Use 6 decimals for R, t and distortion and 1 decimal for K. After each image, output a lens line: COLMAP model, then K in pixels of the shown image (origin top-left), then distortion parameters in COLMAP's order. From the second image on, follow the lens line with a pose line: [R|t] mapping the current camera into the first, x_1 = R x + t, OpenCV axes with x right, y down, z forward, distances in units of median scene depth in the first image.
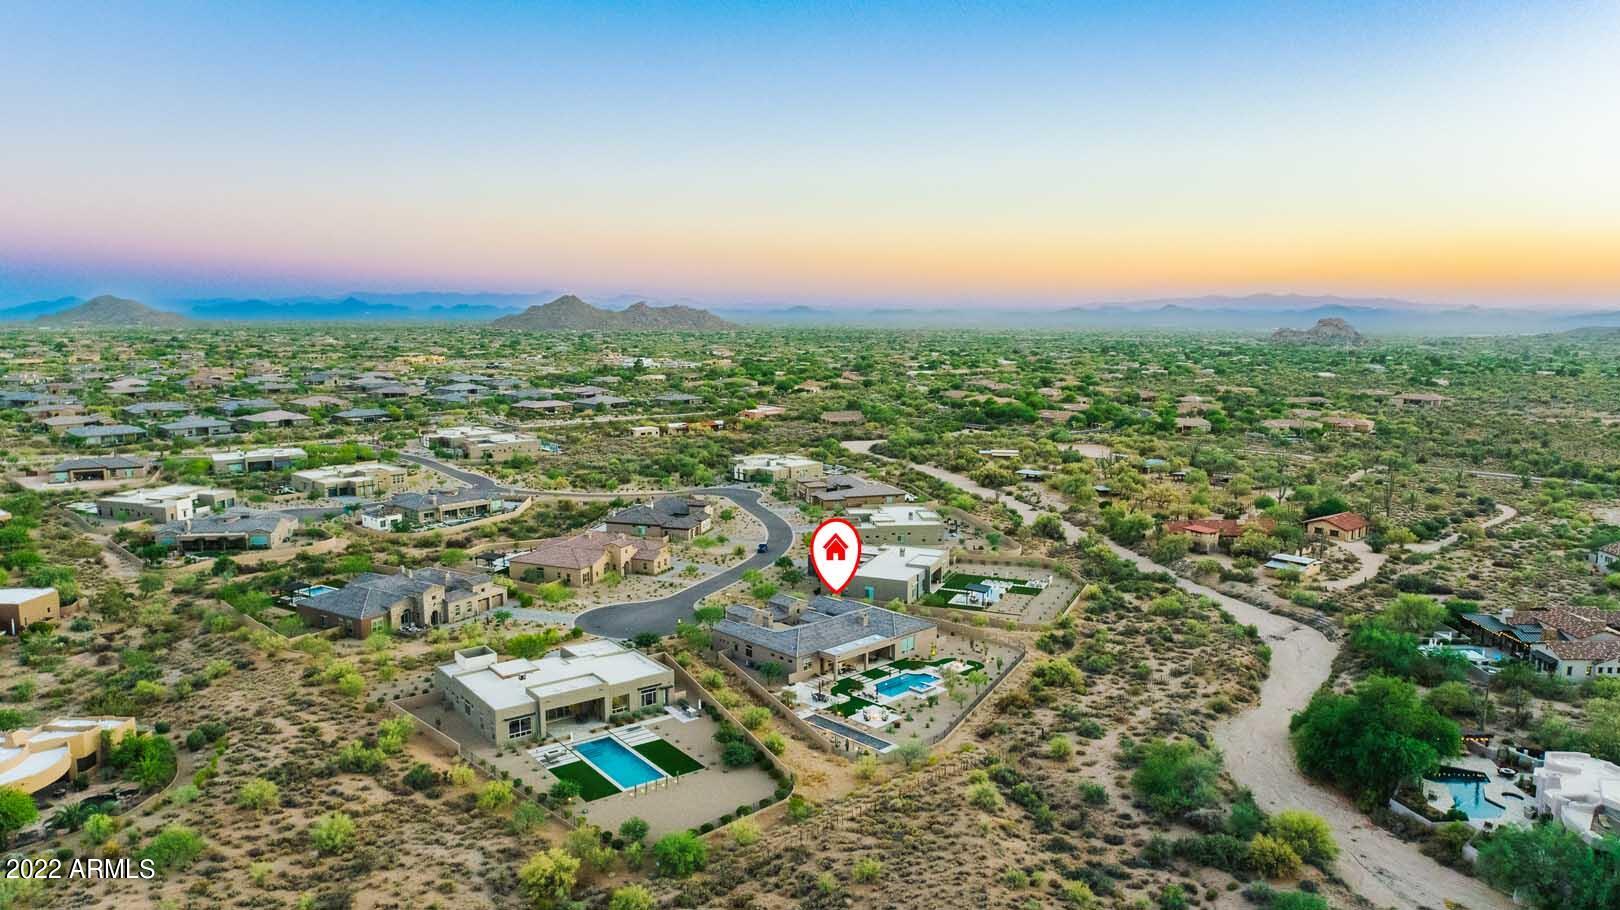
lens RADIAL K [[1119.6, 0, 810.0], [0, 1119.6, 455.0], [0, 0, 1]] dist [-0.008502, 0.002339]
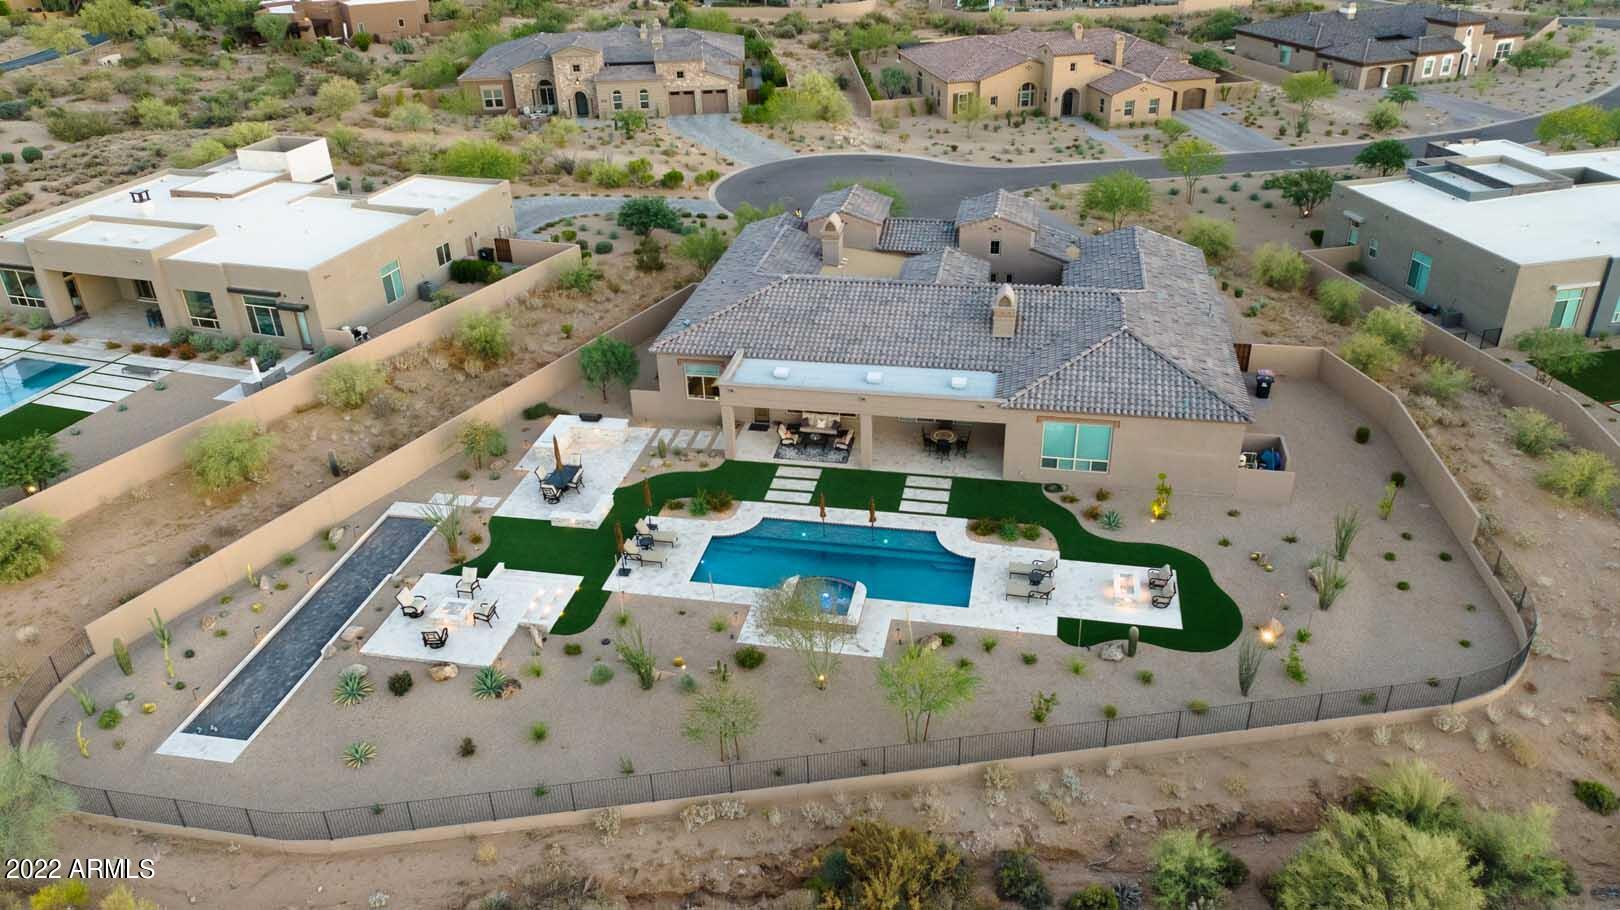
lens RADIAL K [[1178.7, 0, 810.0], [0, 1178.7, 455.0], [0, 0, 1]] dist [-0.001377, 0.003224]
pose [[0.575022, 0.377451, -0.725866, 0.294661], [-0.090916, 0.911202, 0.401803, 0.064824], [0.813071, -0.165053, 0.558277, 0.864835]]
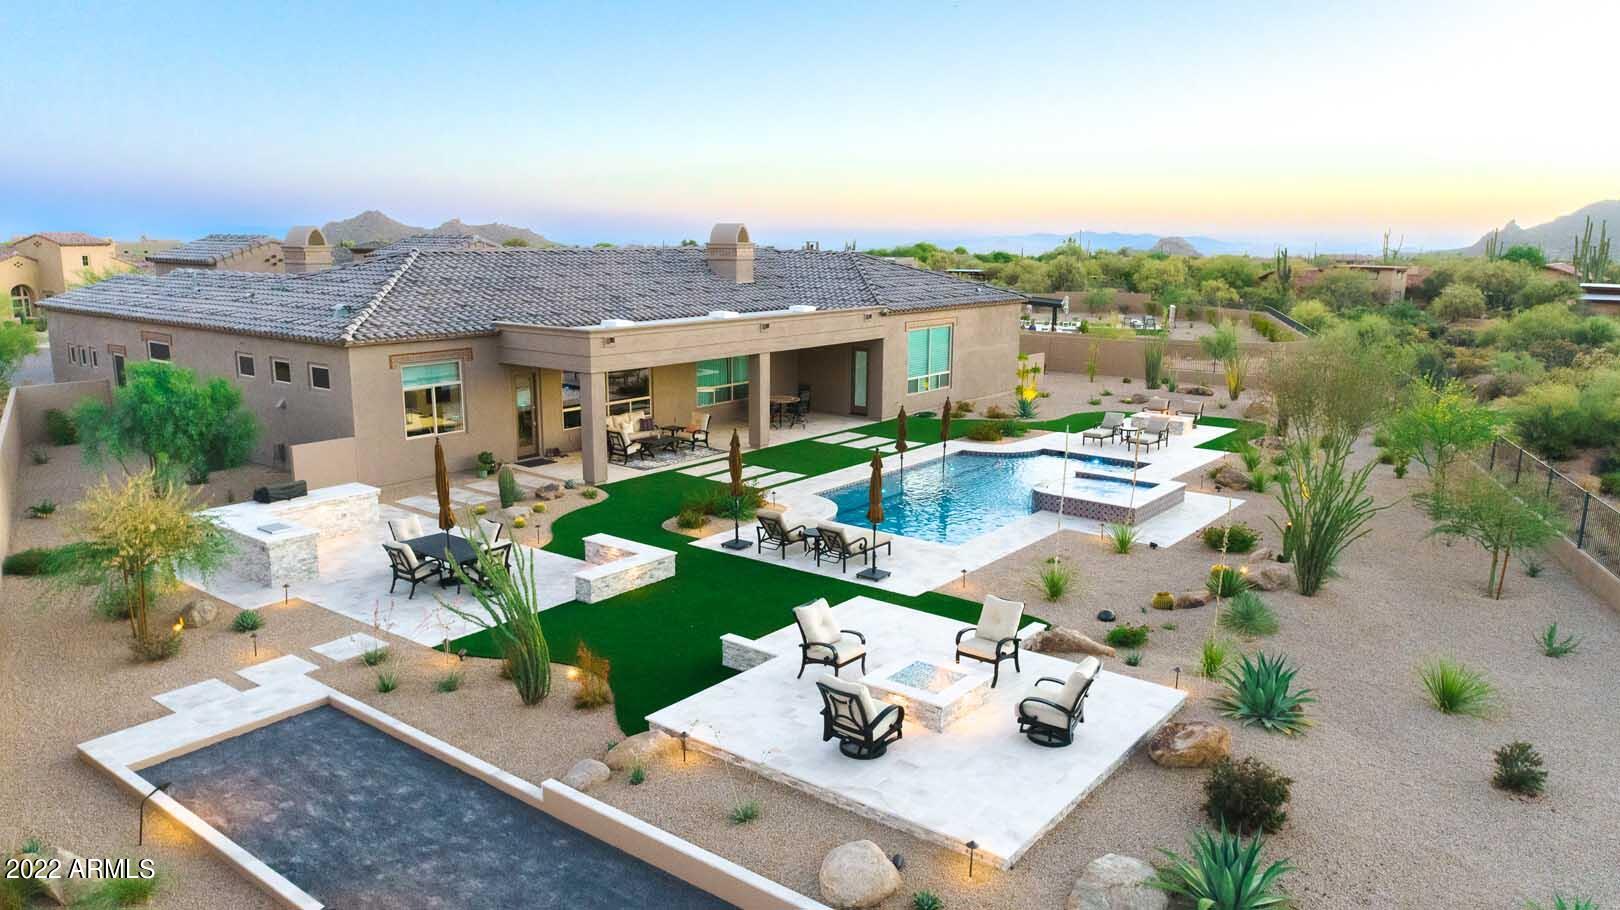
lens RADIAL K [[1119.6, 0, 810.0], [0, 1119.6, 455.0], [0, 0, 1]] dist [-0.008502, 0.002339]
pose [[0.989852, -0.027063, 0.139499, 0.033110], [0.019449, 0.998260, 0.055660, 0.196098], [-0.140763, -0.052383, 0.988657, 0.858884]]
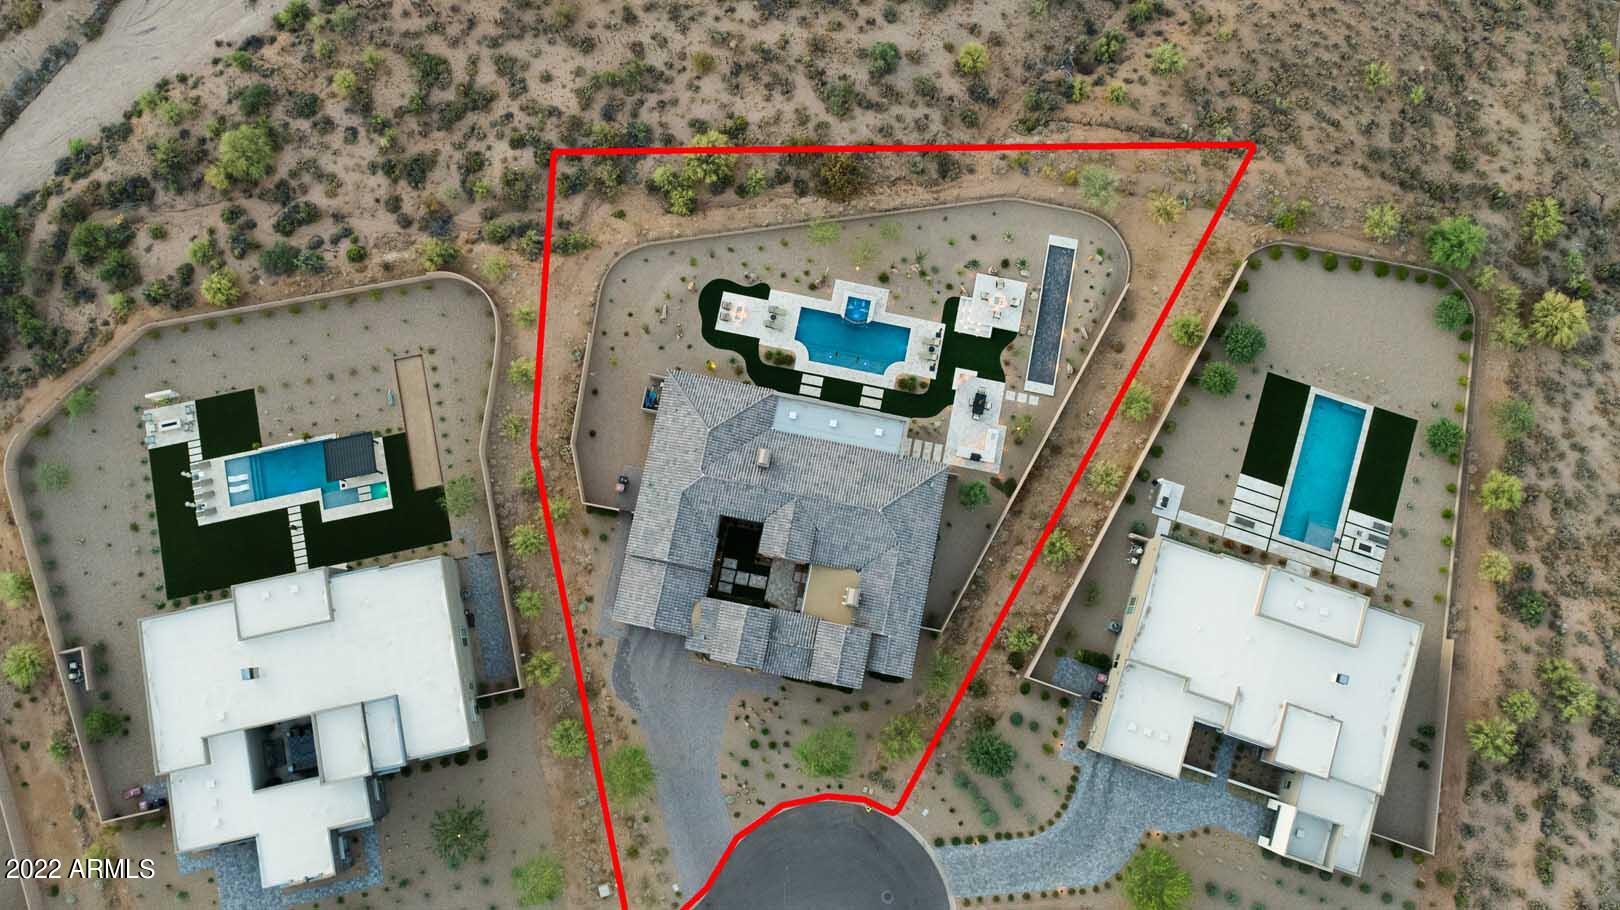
lens RADIAL K [[1119.6, 0, 810.0], [0, 1119.6, 455.0], [0, 0, 1]] dist [-0.008502, 0.002339]
pose [[-0.575924, -0.808379, 0.121796, -0.040556], [0.101694, 0.076985, 0.991832, -0.480583], [-0.811153, 0.583607, 0.037870, 1.072458]]
